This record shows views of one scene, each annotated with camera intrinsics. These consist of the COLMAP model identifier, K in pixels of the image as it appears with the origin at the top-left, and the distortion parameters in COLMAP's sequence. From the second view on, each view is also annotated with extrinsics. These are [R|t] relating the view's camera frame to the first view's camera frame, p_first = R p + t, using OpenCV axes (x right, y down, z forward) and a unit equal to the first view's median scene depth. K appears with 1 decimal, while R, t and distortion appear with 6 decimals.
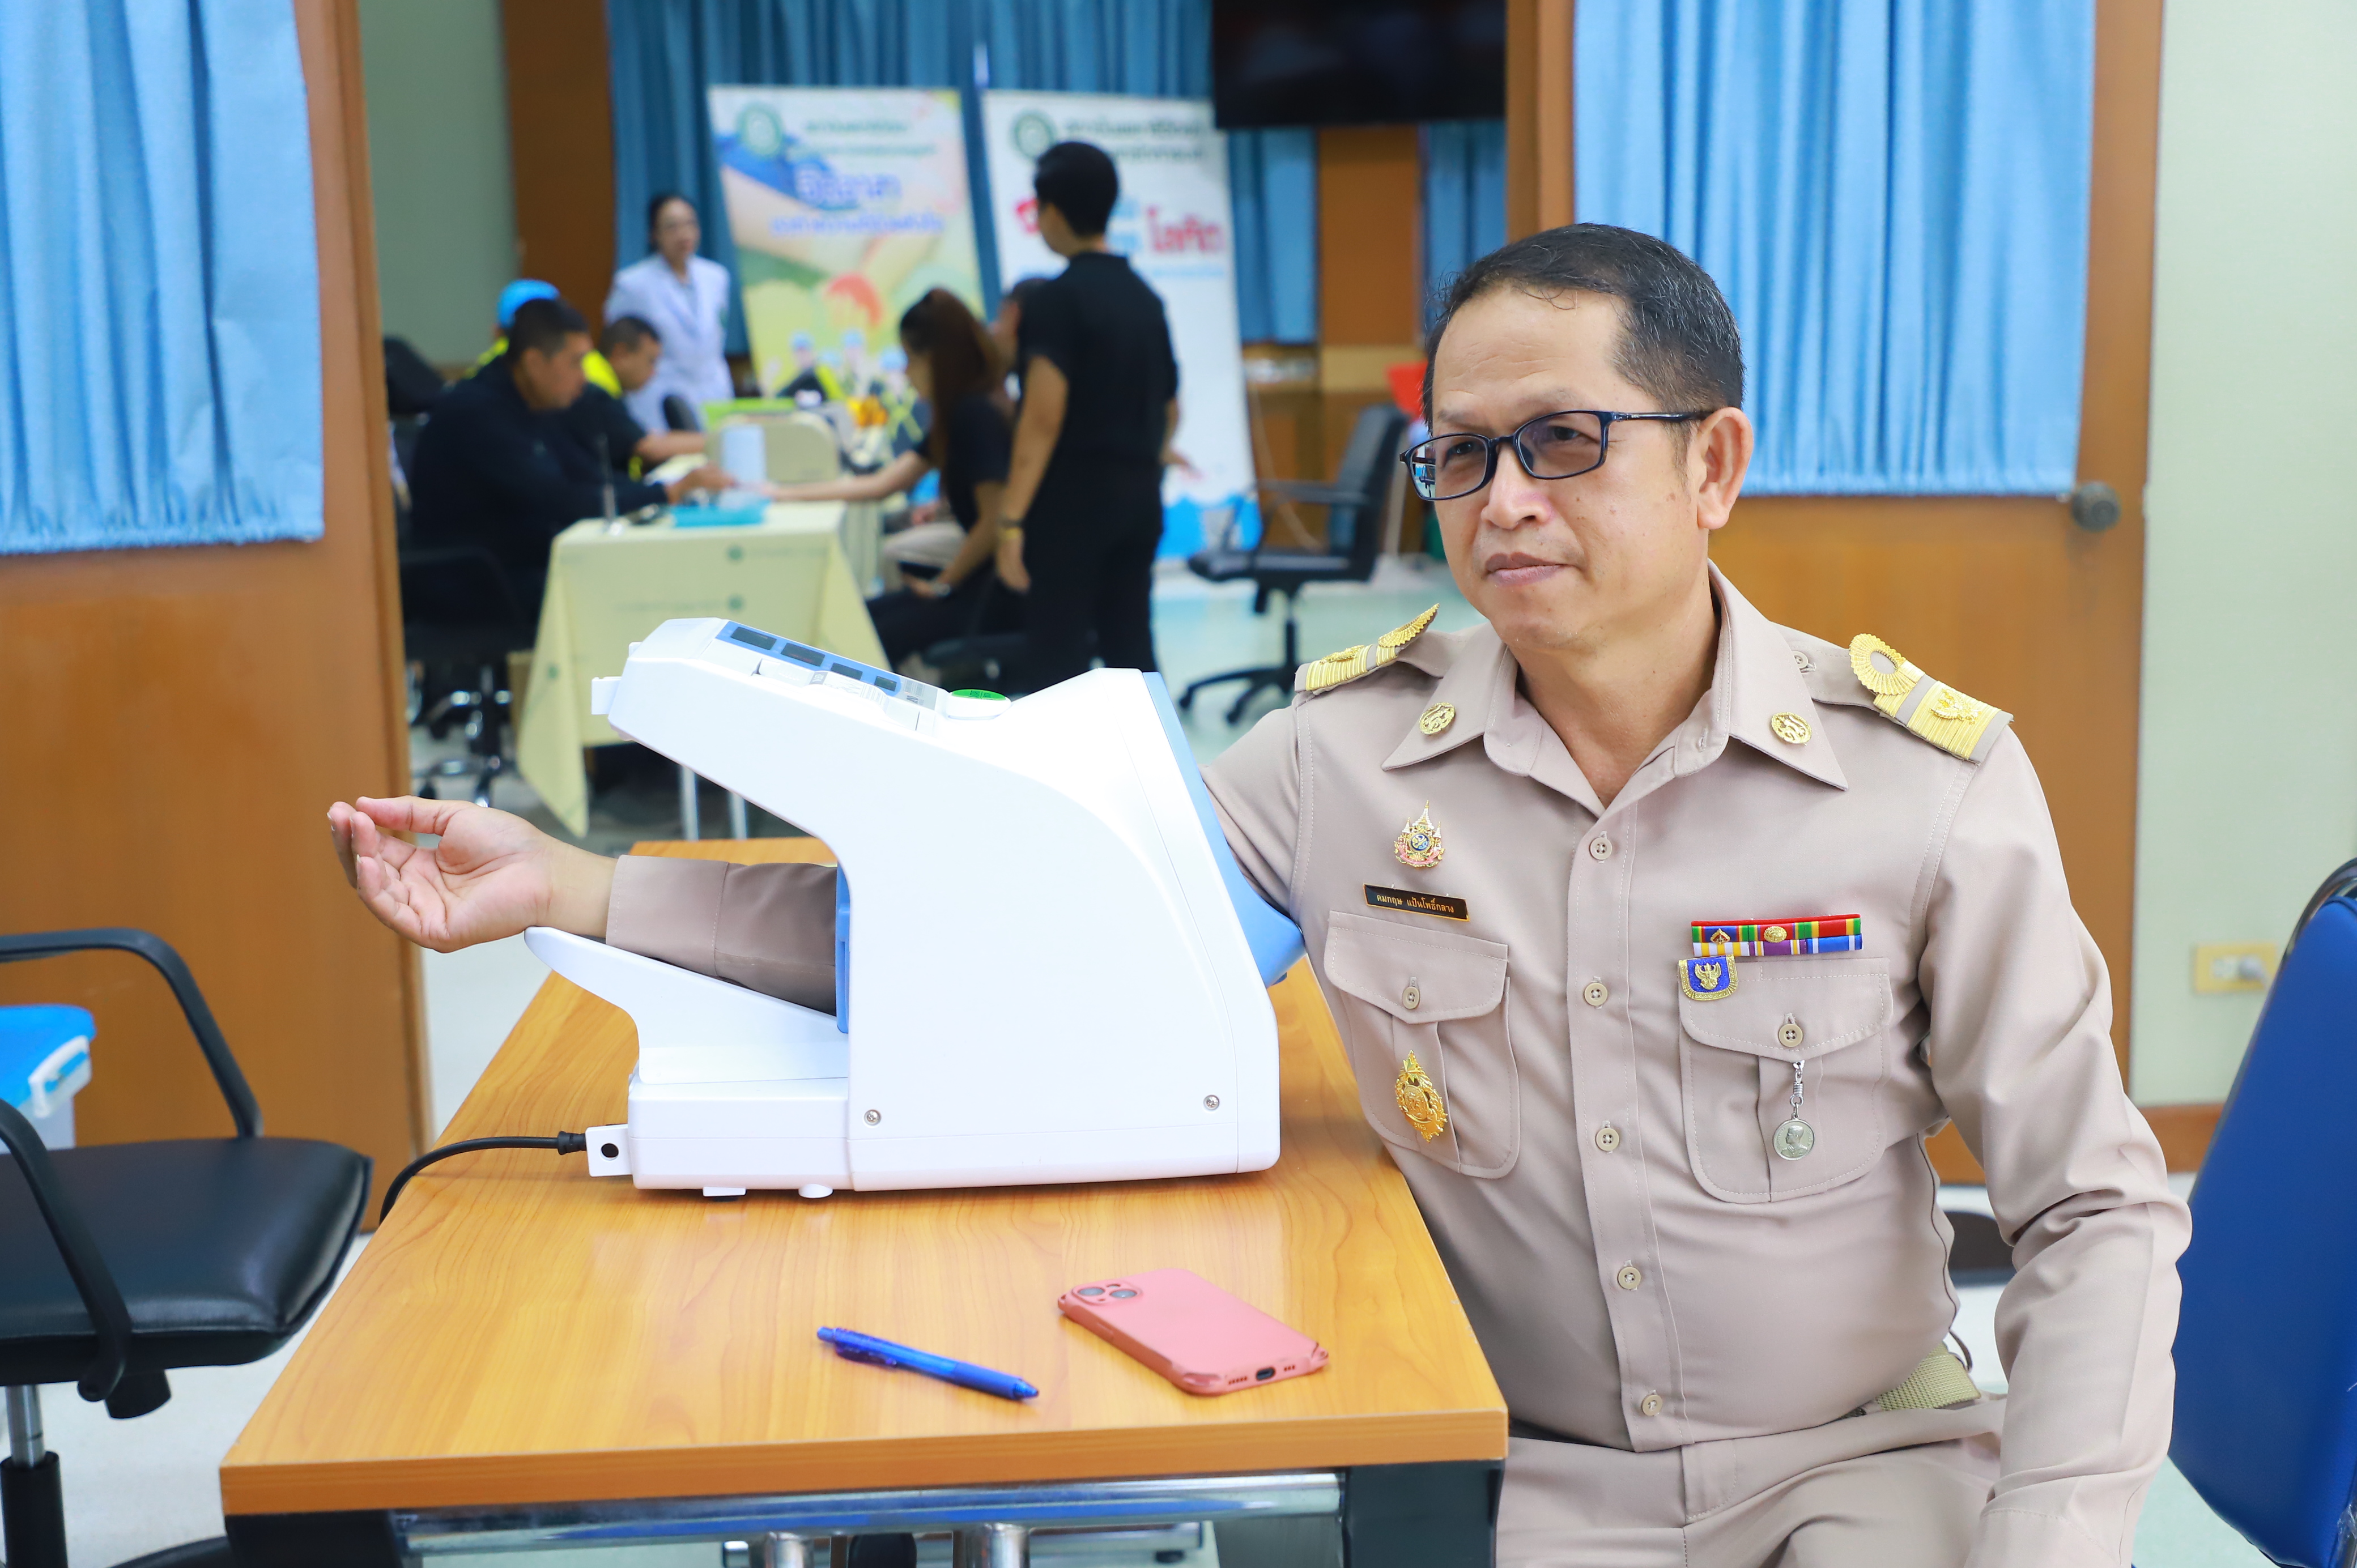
lens RADIAL K [[3093.5, 0, 1176.6], [0, 3093.5, 779.5], [0, 0, 1]] dist [0.013815, 0.000000]
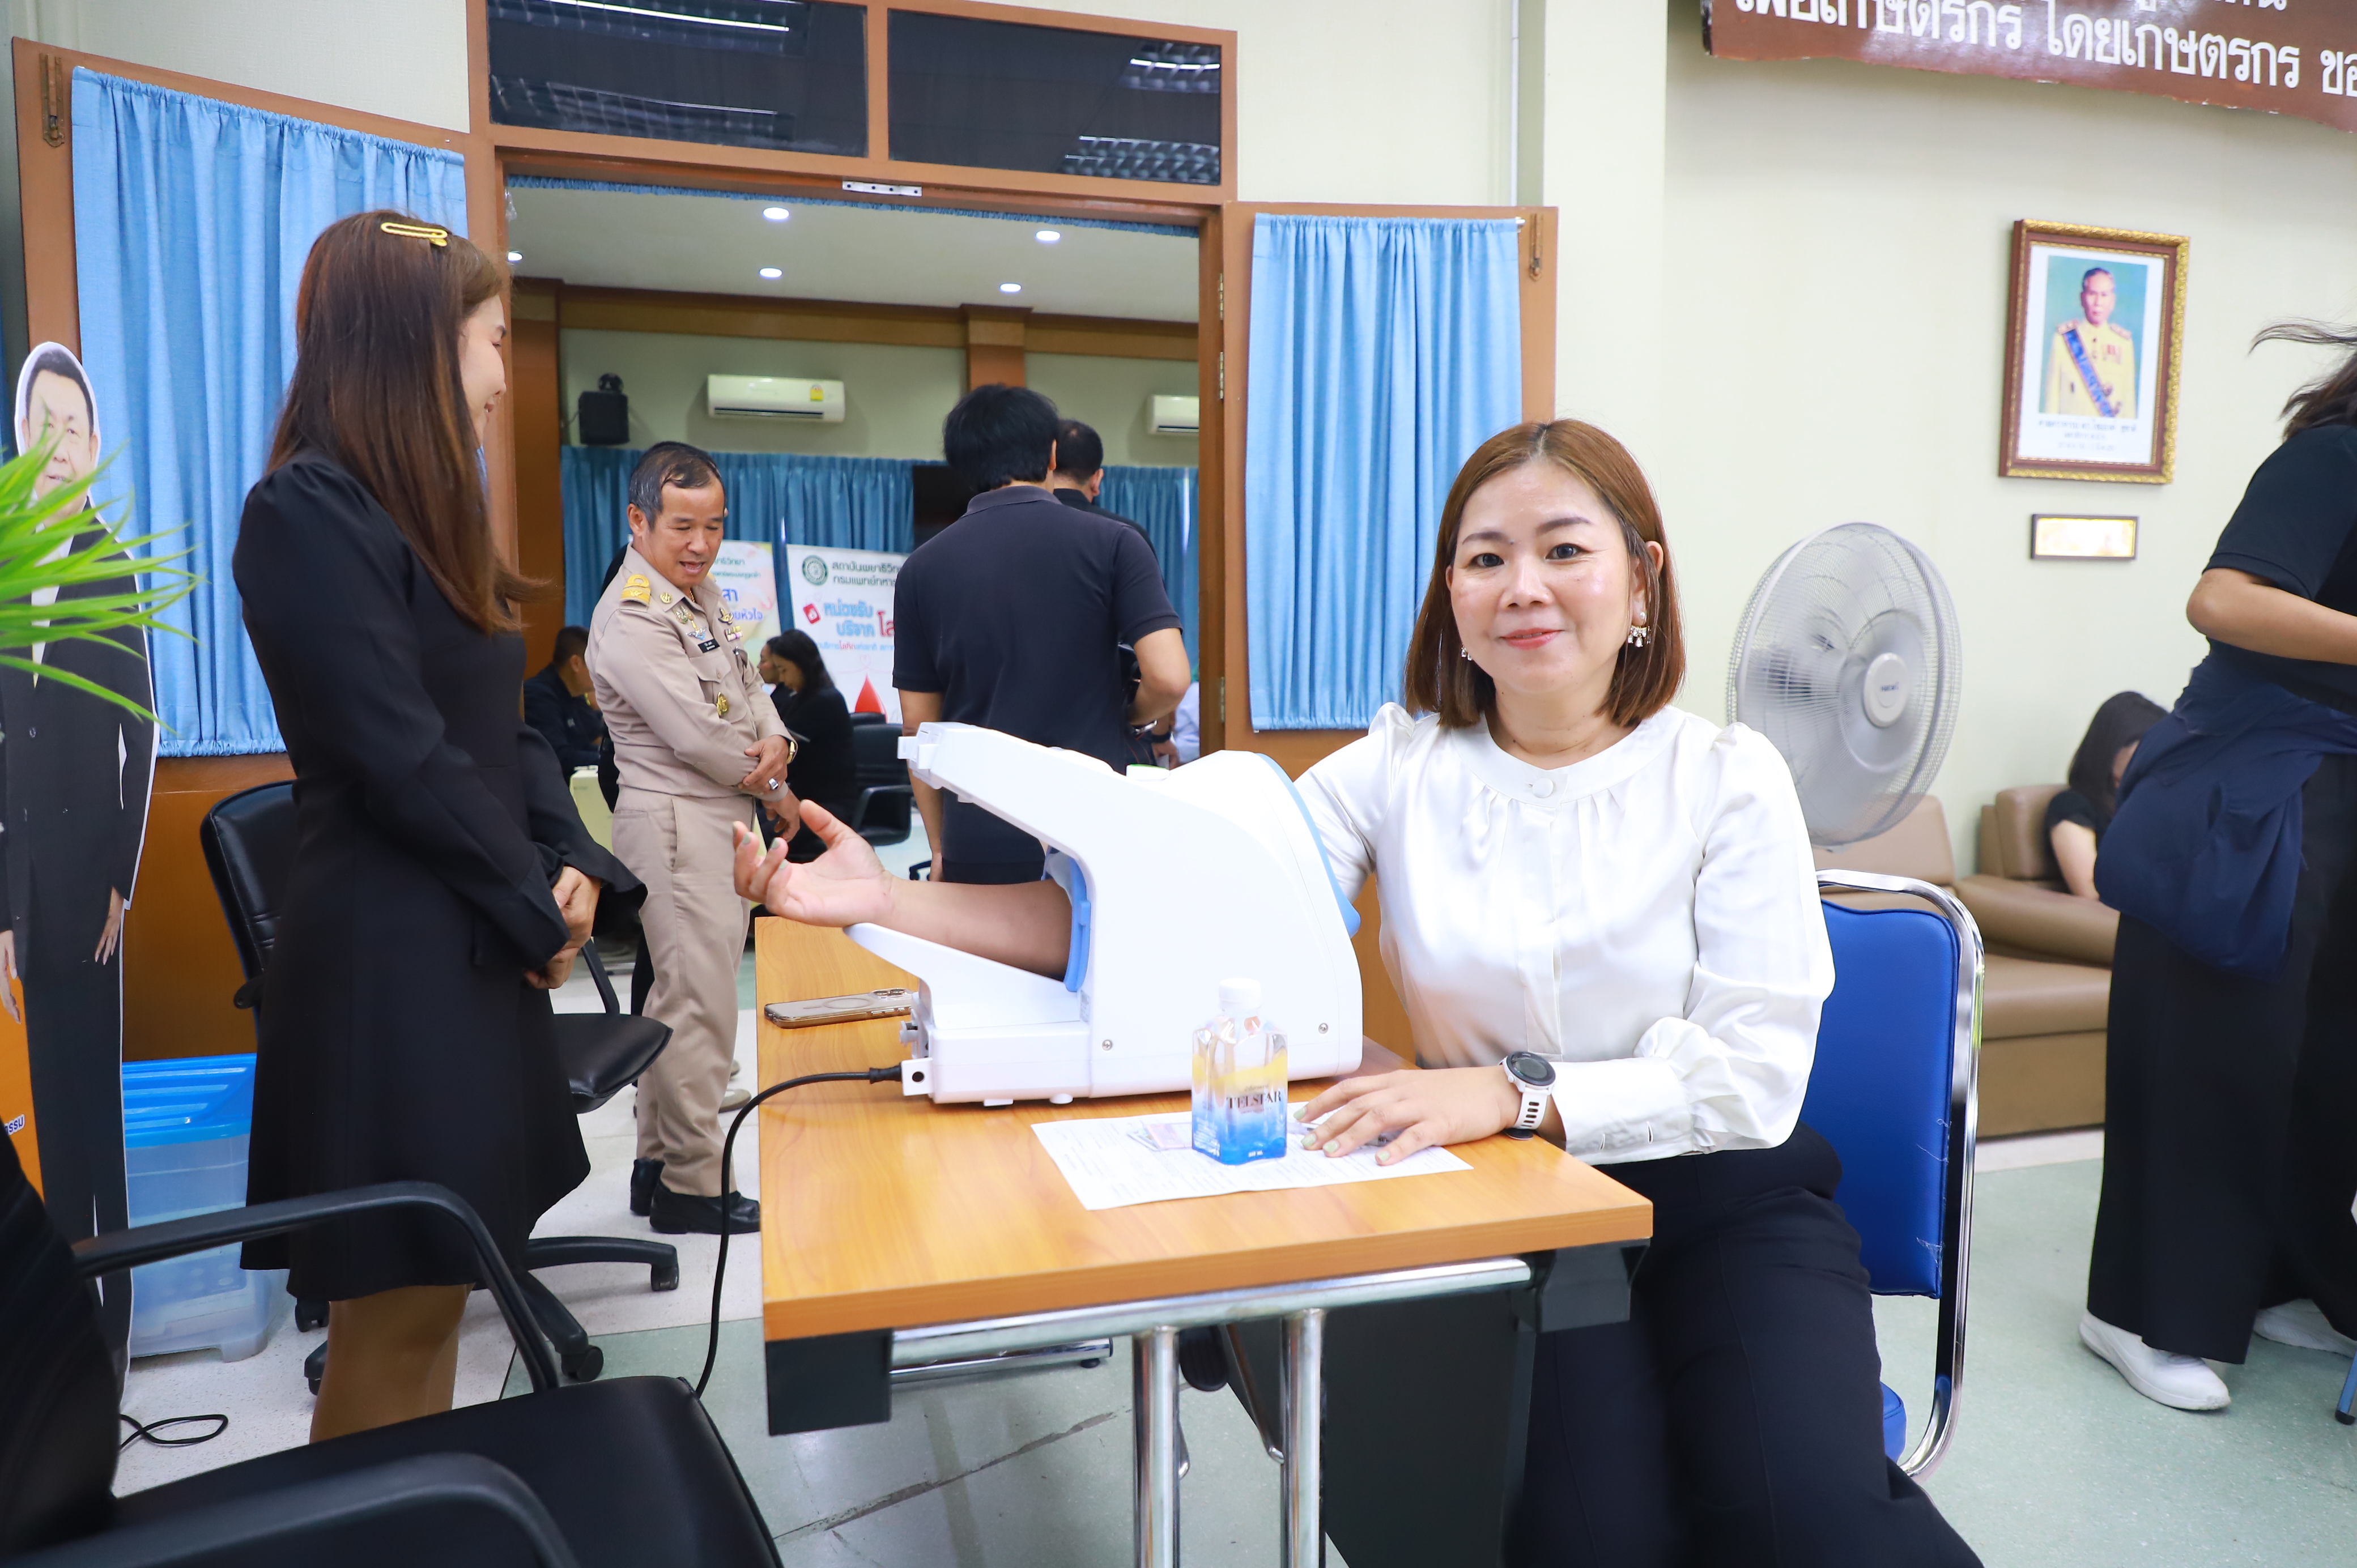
lens RADIAL K [[1621.9, 0, 1182.6], [0, 1621.9, 796.4], [0, 0, 1]] dist [0.001891, 0.000147]
pose [[0.974009, 0.000097, 0.226511, -0.234564], [0.020925, 0.995685, -0.090404, 0.060180], [-0.225542, 0.092794, 0.969804, 0.222769]]
